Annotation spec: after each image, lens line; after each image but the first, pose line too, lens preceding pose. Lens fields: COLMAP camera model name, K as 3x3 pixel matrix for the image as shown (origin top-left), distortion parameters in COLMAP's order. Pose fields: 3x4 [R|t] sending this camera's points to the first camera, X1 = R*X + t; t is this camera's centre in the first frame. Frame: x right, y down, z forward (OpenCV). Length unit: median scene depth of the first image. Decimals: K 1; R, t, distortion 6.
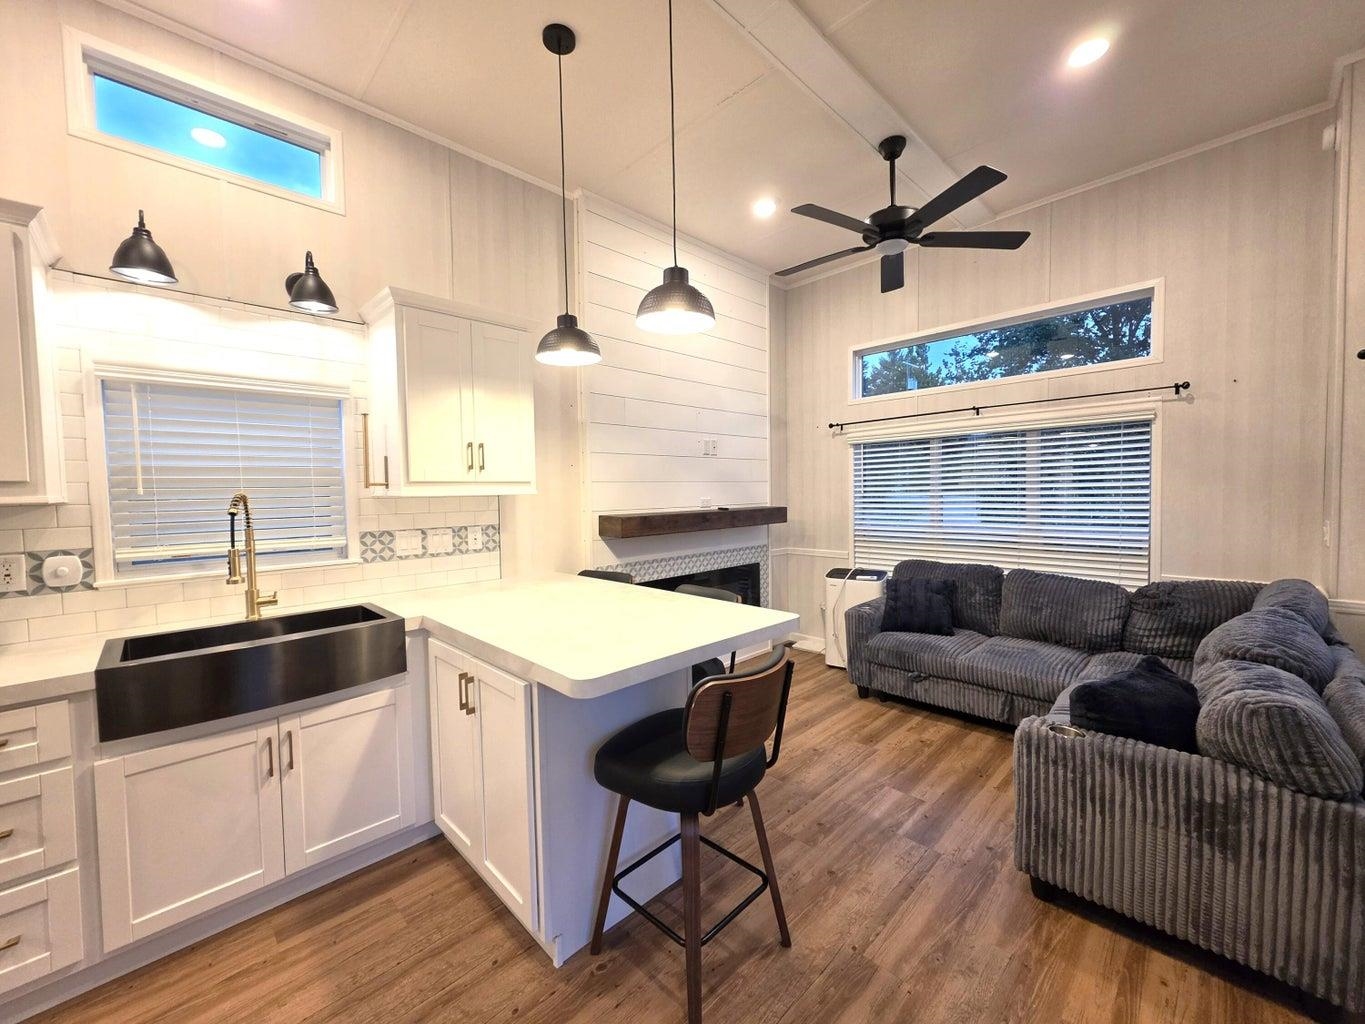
lens RADIAL K [[542.3, 0, 679.2], [0, 542.3, 514.5], [0, 0, 1]] dist [0.002689, 0.000176]
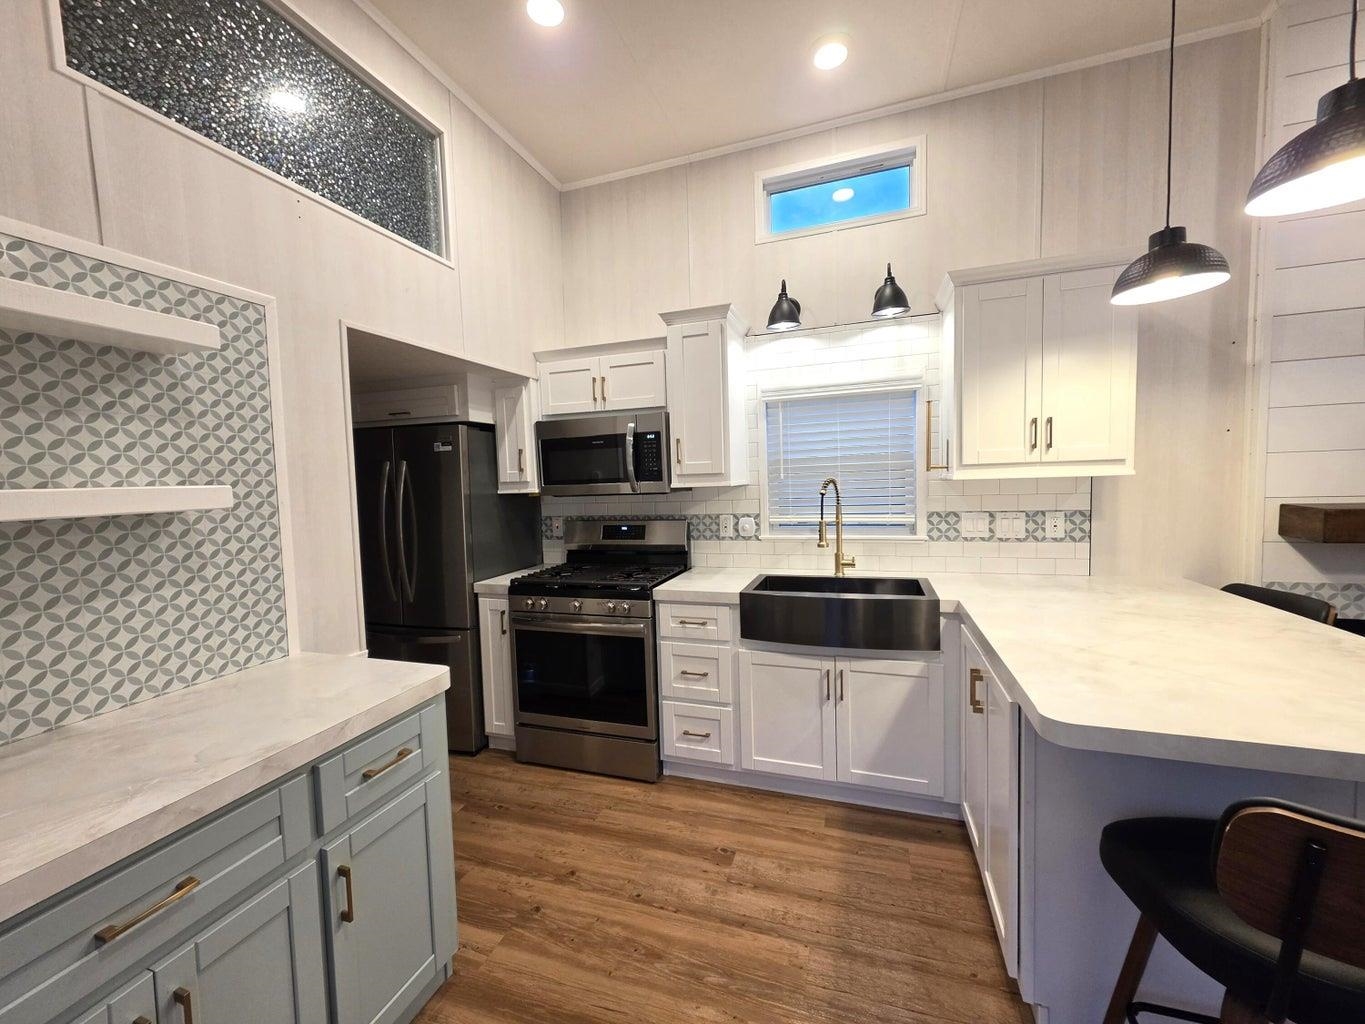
lens RADIAL K [[542.3, 0, 679.2], [0, 542.3, 514.5], [0, 0, 1]] dist [0.002689, 0.000176]
pose [[0.453031, 0.062759, -0.889283, 0.167402], [-0.014232, 0.997901, 0.063174, -0.026466], [0.891381, -0.015964, 0.452973, 0.089088]]
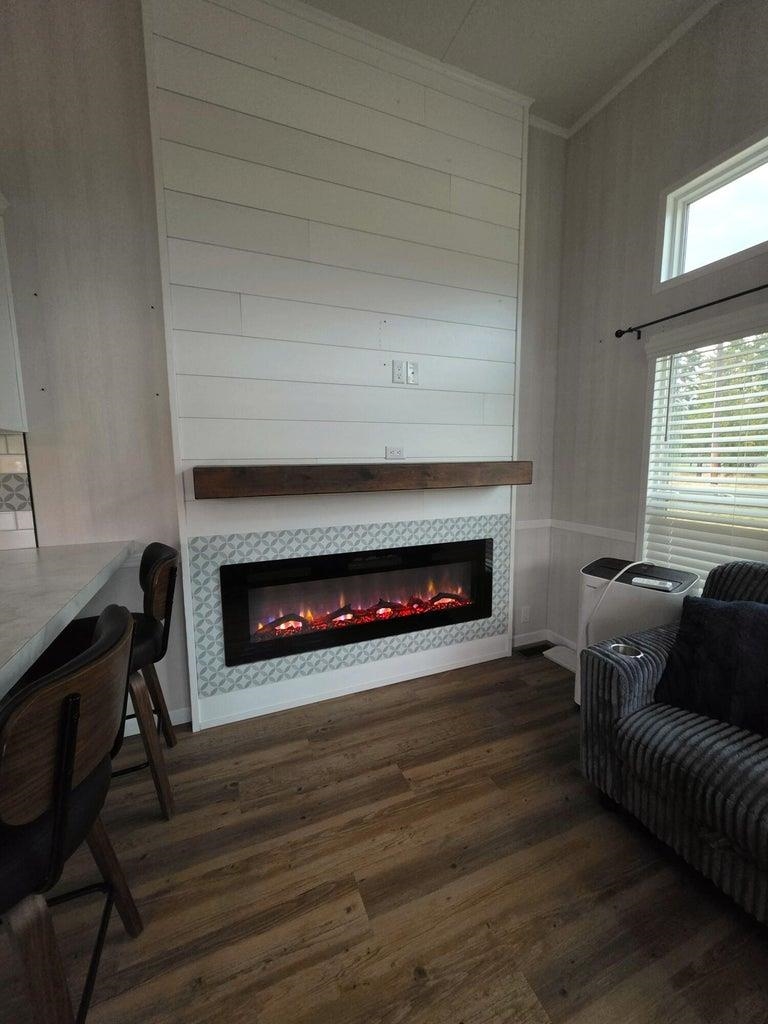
lens RADIAL K [[406.8, 0, 384.0], [0, 406.8, 512.0], [0, 0, 1]] dist [0.002689, 0.000176]
pose [[0.929140, 0.052551, -0.365974, 0.436620], [-0.020265, 0.995598, 0.091510, 0.013096], [0.369172, -0.077609, 0.926115, 0.920849]]
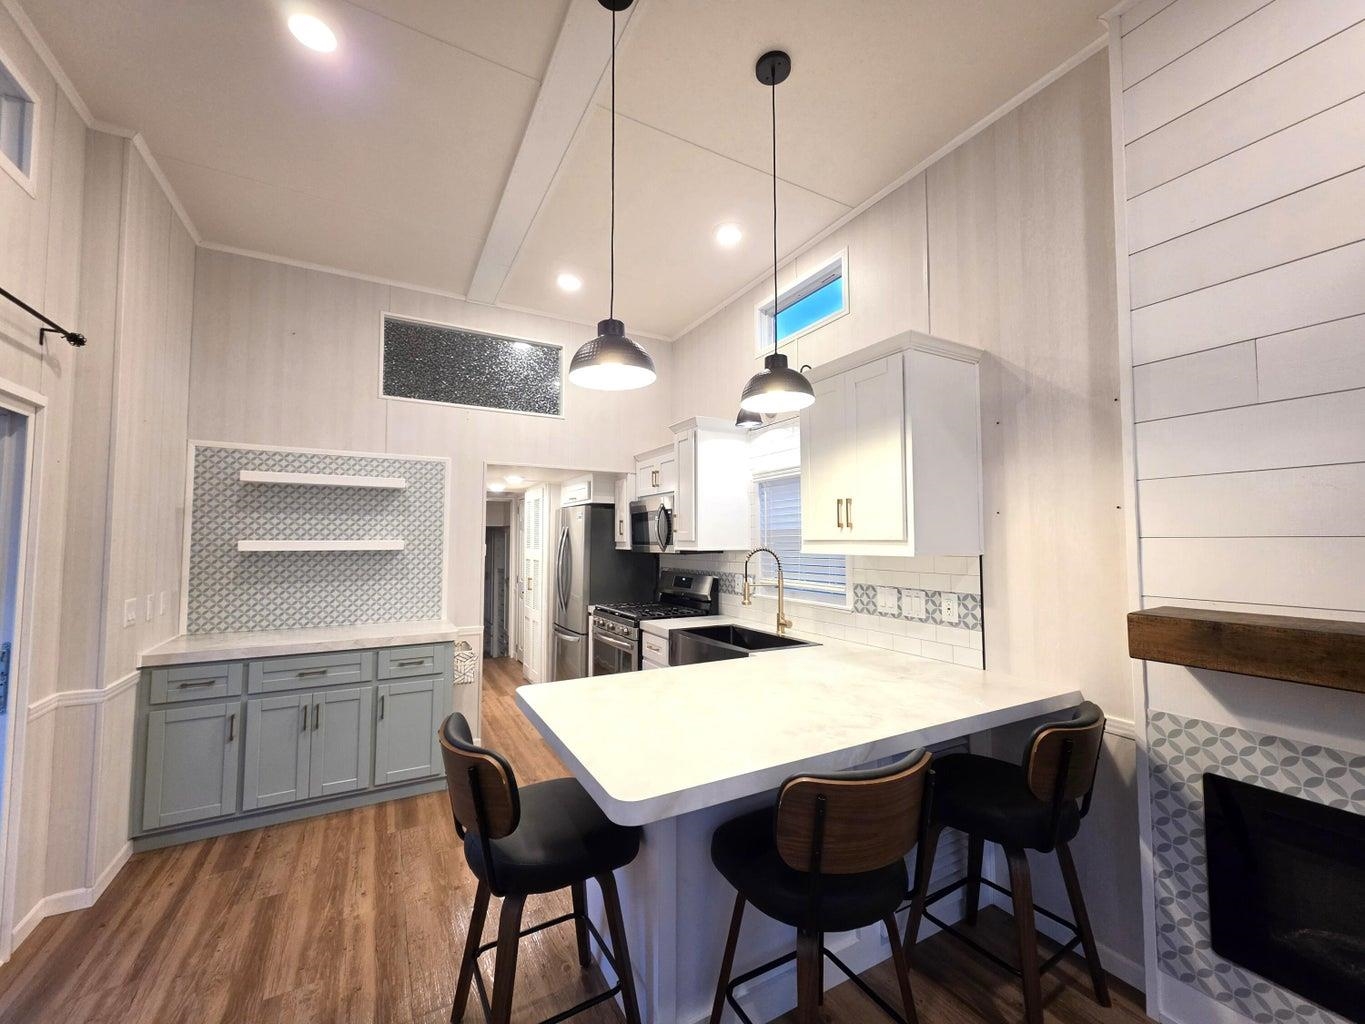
lens RADIAL K [[542.3, 0, 679.2], [0, 542.3, 514.5], [0, 0, 1]] dist [0.002689, 0.000176]
pose [[-0.261854, -0.029833, -0.964646, 0.685329], [-0.036235, 0.999121, -0.021063, -0.085013], [0.964427, 0.029438, -0.262705, 1.098402]]
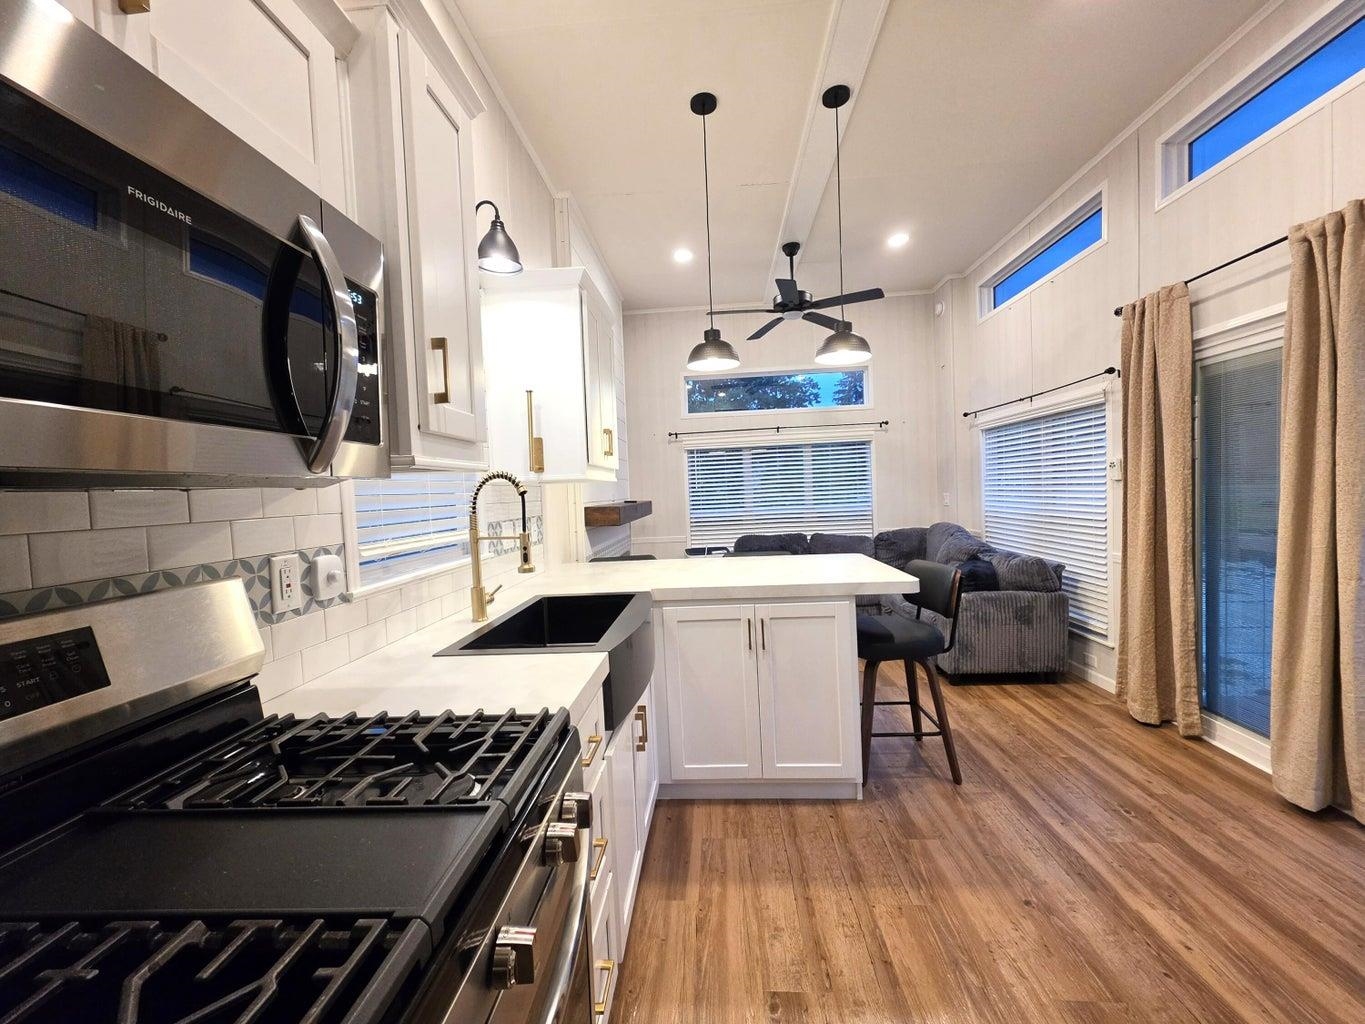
lens RADIAL K [[542.3, 0, 679.2], [0, 542.3, 514.5], [0, 0, 1]] dist [0.002689, 0.000176]
pose [[0.746383, -0.040796, 0.664265, -1.094047], [0.057232, 0.998356, -0.002992, 0.045470], [-0.663051, 0.040251, 0.747491, 0.160685]]
